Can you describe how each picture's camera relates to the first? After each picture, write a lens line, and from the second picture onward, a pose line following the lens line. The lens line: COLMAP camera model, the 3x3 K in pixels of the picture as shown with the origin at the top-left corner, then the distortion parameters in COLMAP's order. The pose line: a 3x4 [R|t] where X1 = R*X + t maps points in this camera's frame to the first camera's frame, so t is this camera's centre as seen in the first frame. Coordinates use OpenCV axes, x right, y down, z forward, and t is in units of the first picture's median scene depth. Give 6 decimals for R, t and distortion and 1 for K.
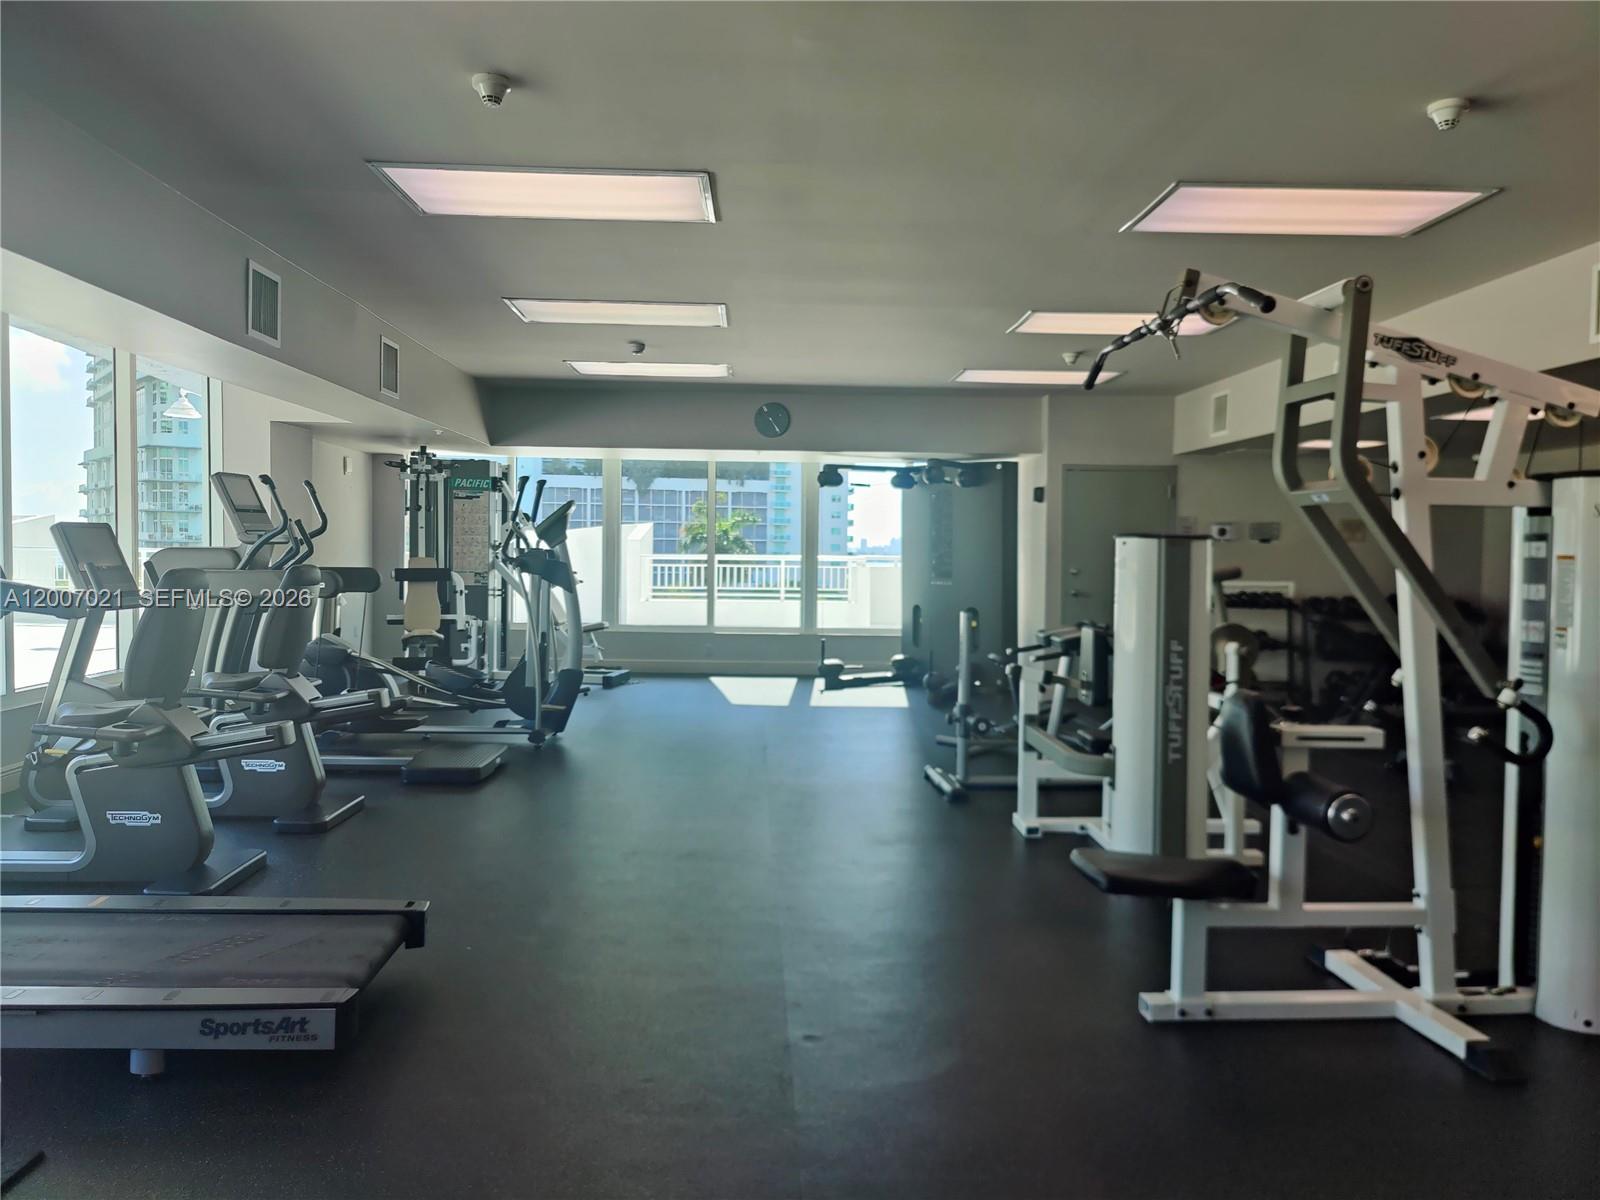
lens RADIAL K [[1130.9, 0, 795.4], [0, 1130.9, 588.9], [0, 0, 1]] dist [0.040525, -0.044076]
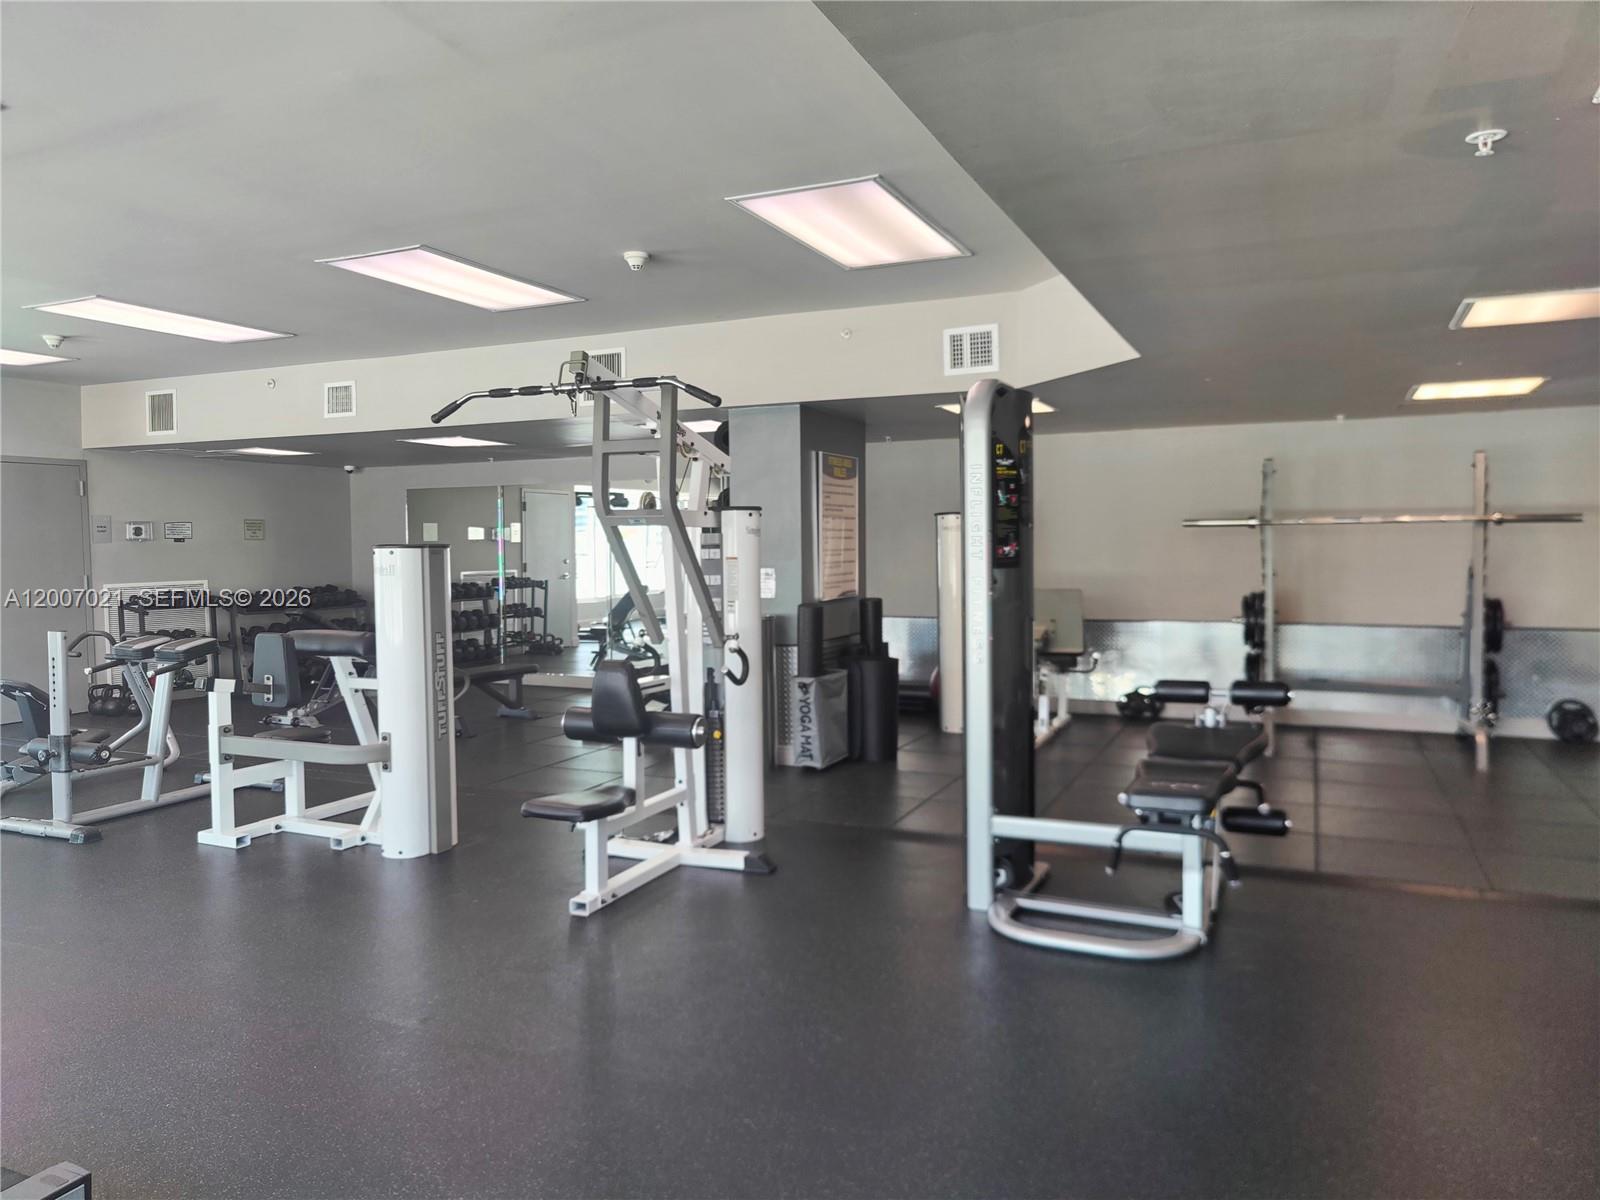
lens RADIAL K [[1130.9, 0, 795.4], [0, 1130.9, 588.9], [0, 0, 1]] dist [0.040525, -0.044076]
pose [[0.448612, -0.053338, 0.892134, -0.706973], [0.042806, 0.998354, 0.038164, -0.039582], [-0.892701, 0.021068, 0.450157, 0.168920]]
